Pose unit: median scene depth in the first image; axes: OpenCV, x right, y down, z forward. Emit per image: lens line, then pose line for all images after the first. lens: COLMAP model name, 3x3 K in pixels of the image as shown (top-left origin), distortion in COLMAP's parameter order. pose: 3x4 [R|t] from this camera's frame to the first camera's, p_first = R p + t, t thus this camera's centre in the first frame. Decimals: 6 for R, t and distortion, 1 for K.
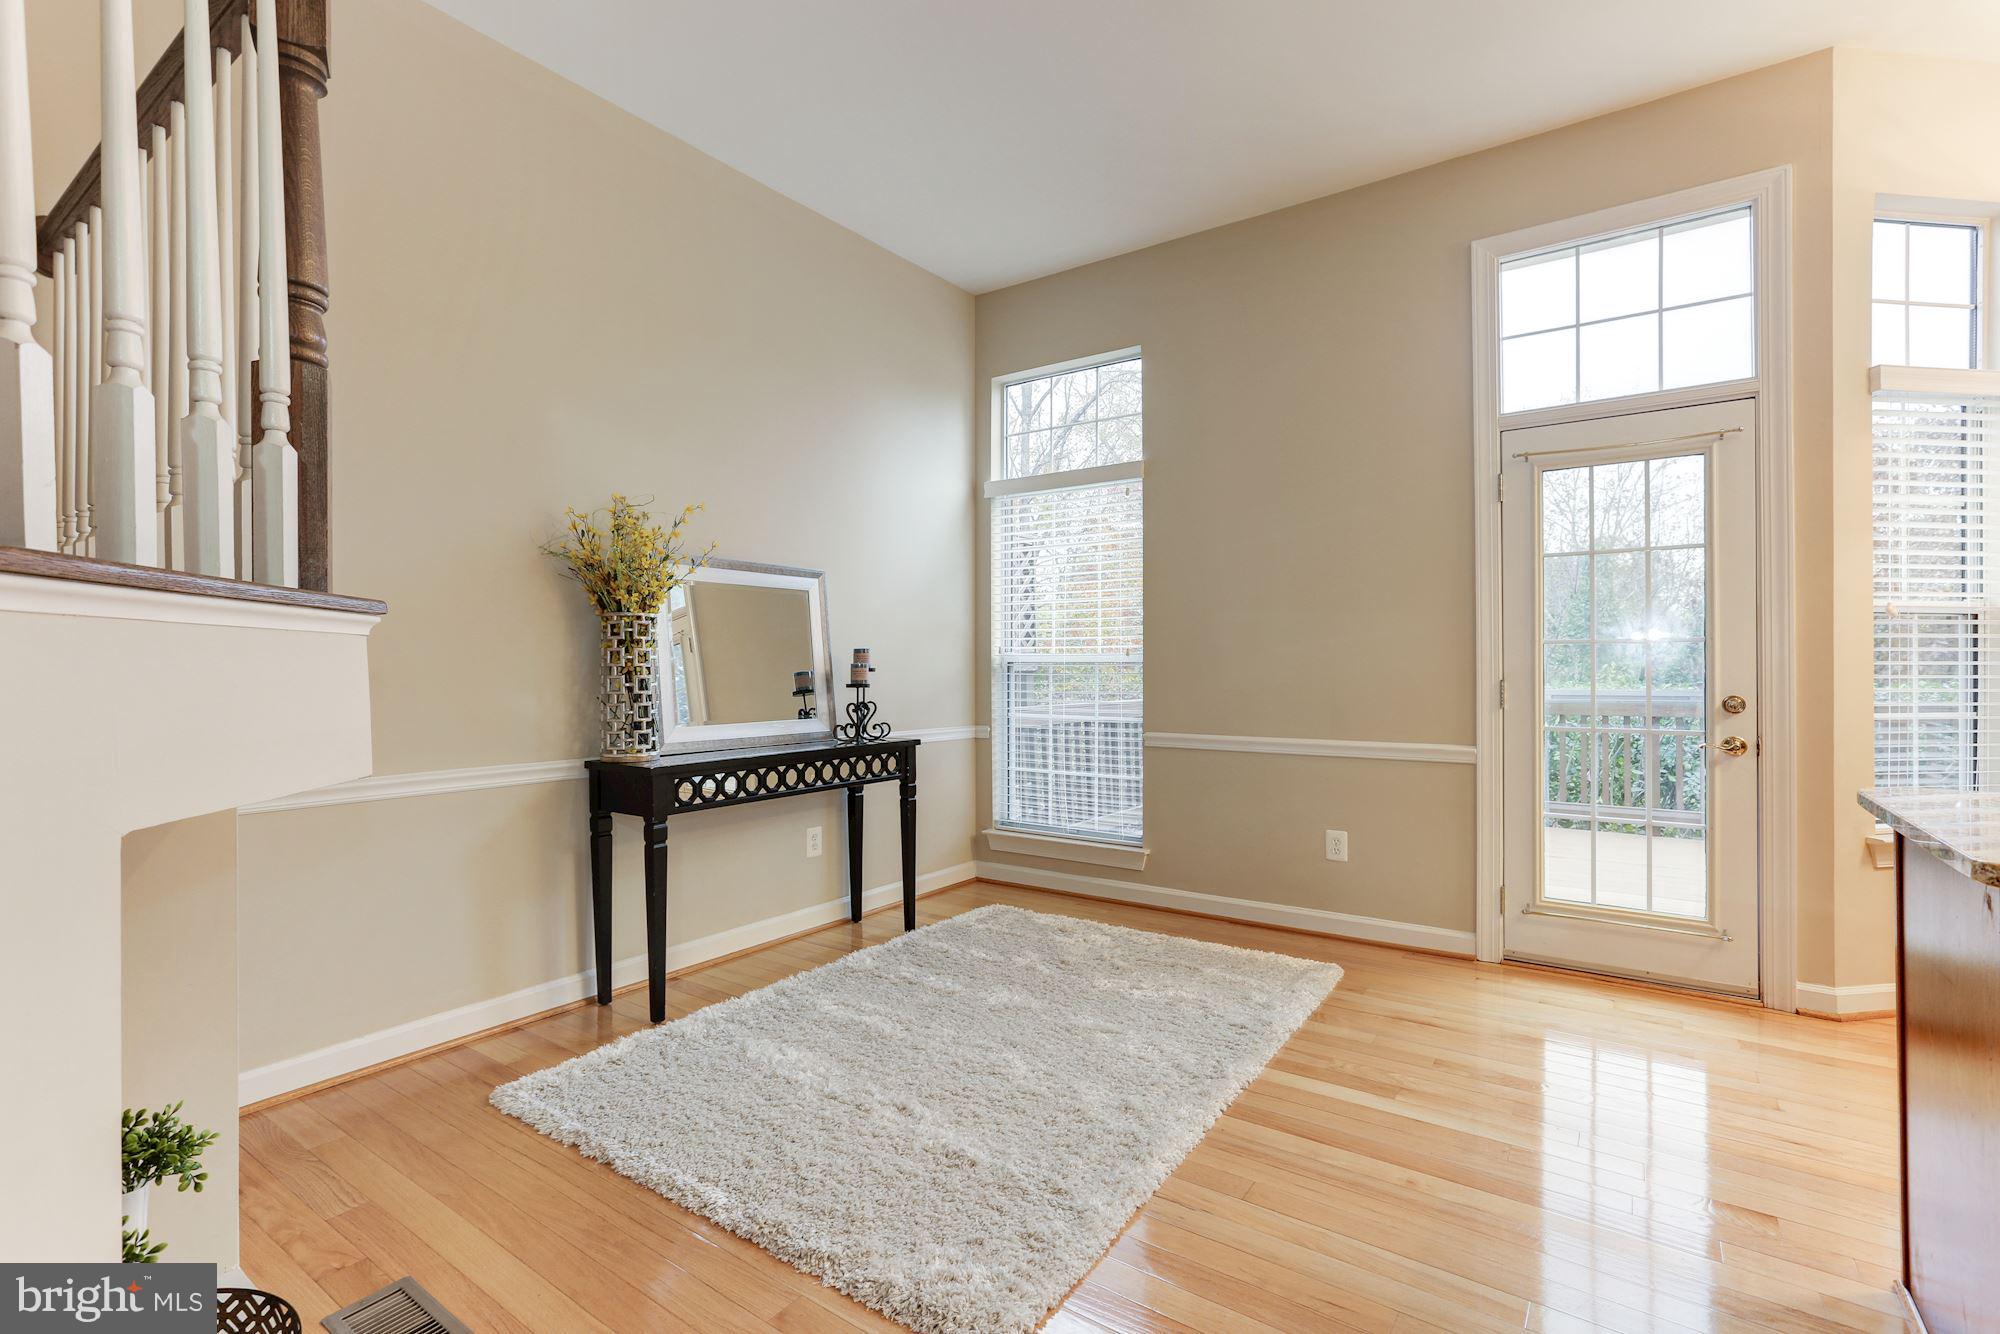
lens RADIAL K [[905.7, 0, 1014.7], [0, 905.7, 662.4], [0, 0, 1]] dist [-0.029340, 0.016786]
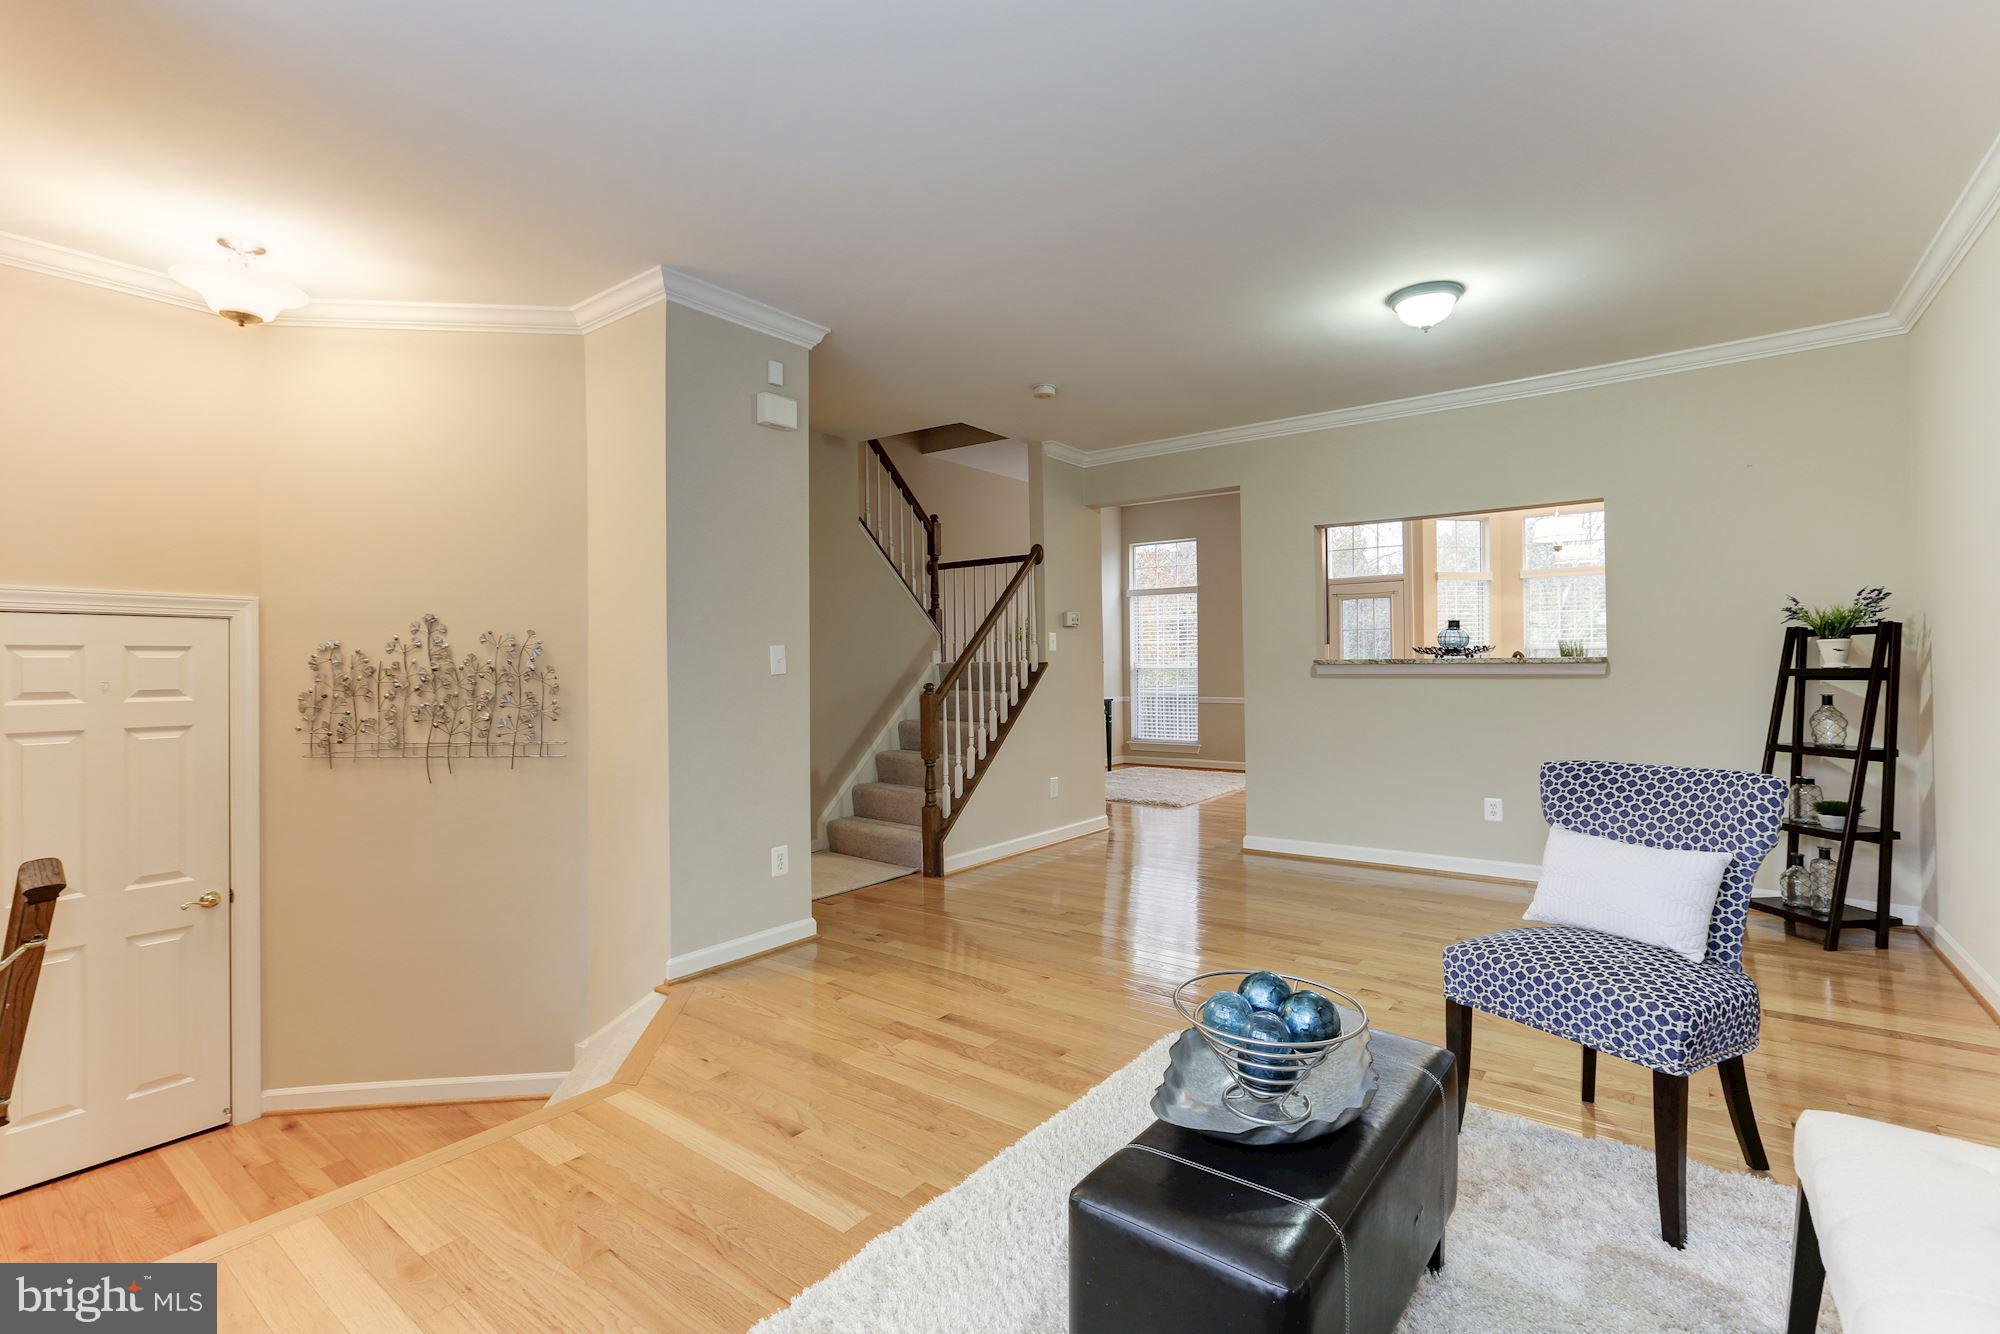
lens RADIAL K [[905.7, 0, 1015.3], [0, 905.7, 654.5], [0, 0, 1]] dist [-0.029340, 0.016786]
pose [[0.999452, -0.006119, -0.032522, -0.339882], [0.005789, 0.999931, -0.010232, -0.018736], [0.032582, 0.010038, 0.999419, -1.823889]]
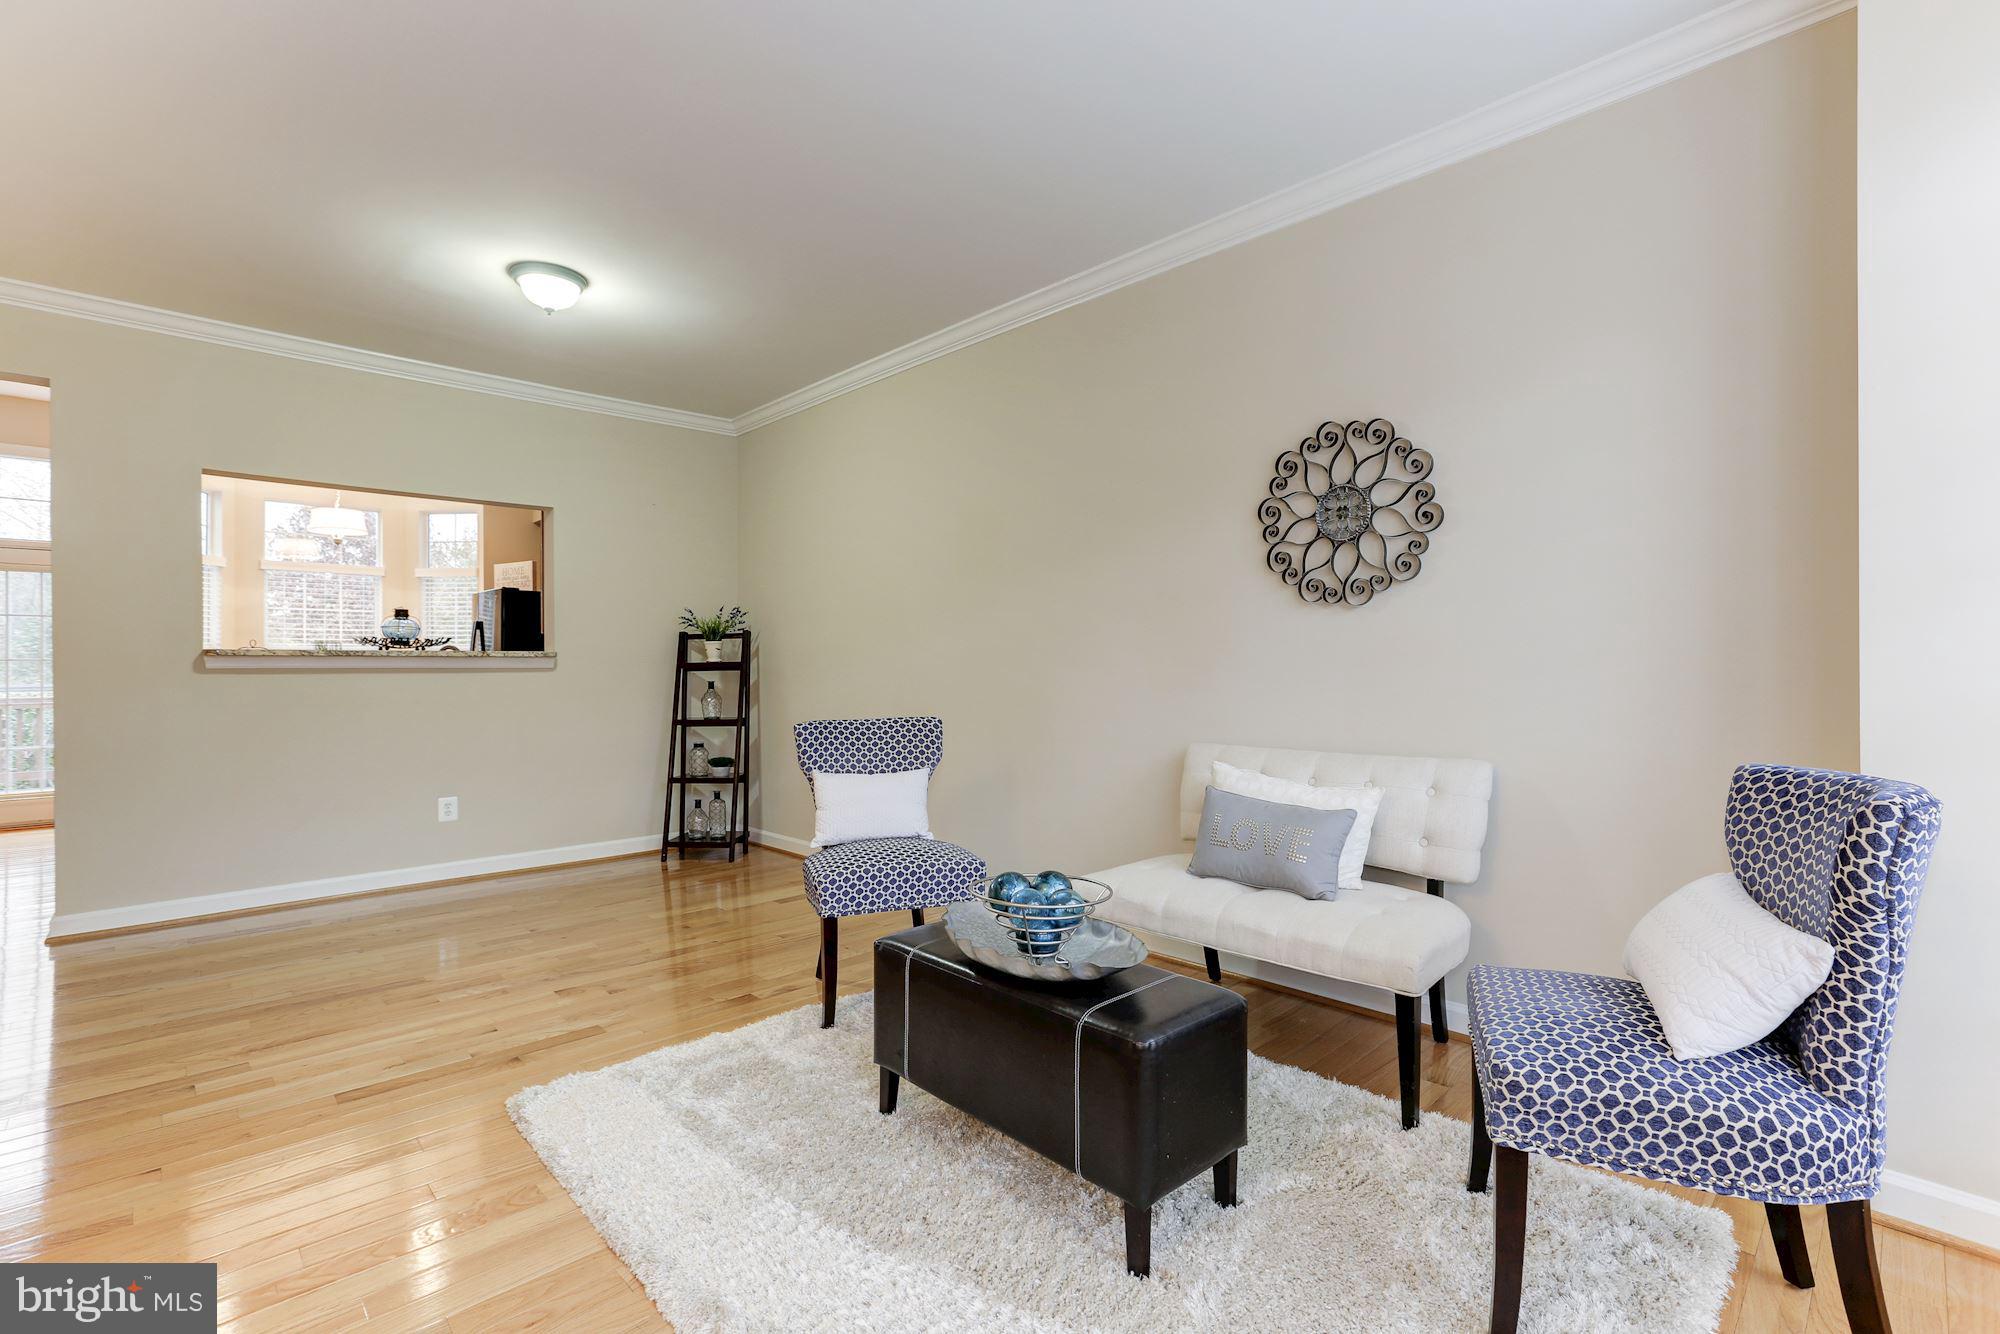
lens RADIAL K [[905.7, 0, 1004.1], [0, 905.7, 666.7], [0, 0, 1]] dist [-0.029340, 0.016786]
pose [[0.200308, 0.000289, 0.979733, -0.802165], [0.005361, 0.999985, -0.001391, 0.006630], [-0.979718, 0.005531, 0.200304, -1.475776]]
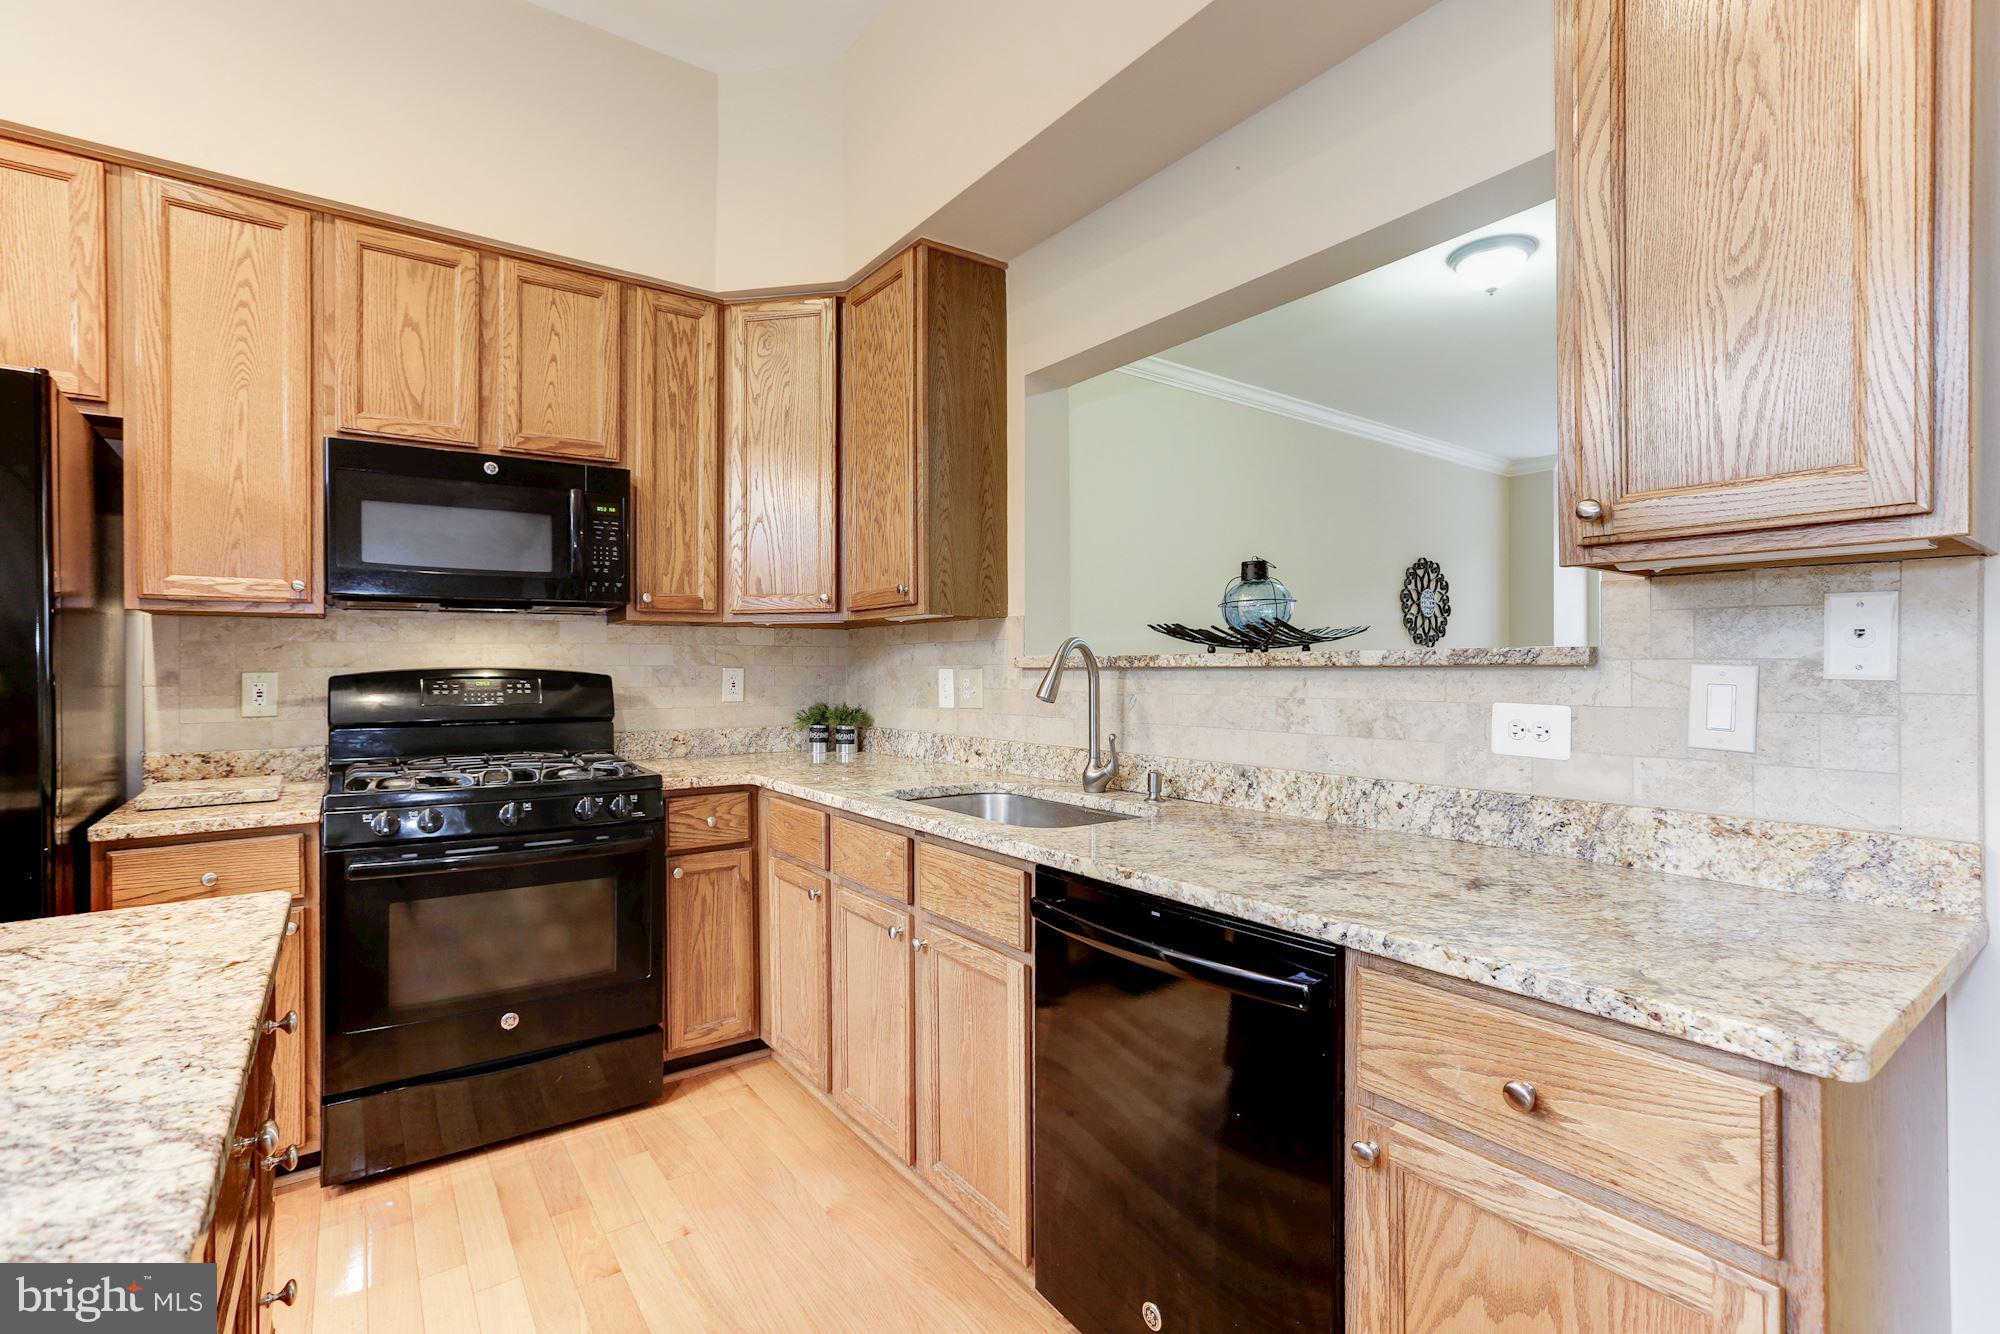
lens RADIAL K [[905.7, 0, 1006.3], [0, 905.7, 662.5], [0, 0, 1]] dist [-0.029340, 0.016786]
pose [[-0.944768, 0.008769, 0.327621, 0.298888], [0.007569, 0.999959, -0.004940, -0.017259], [-0.327651, -0.002188, -0.944796, 0.336394]]
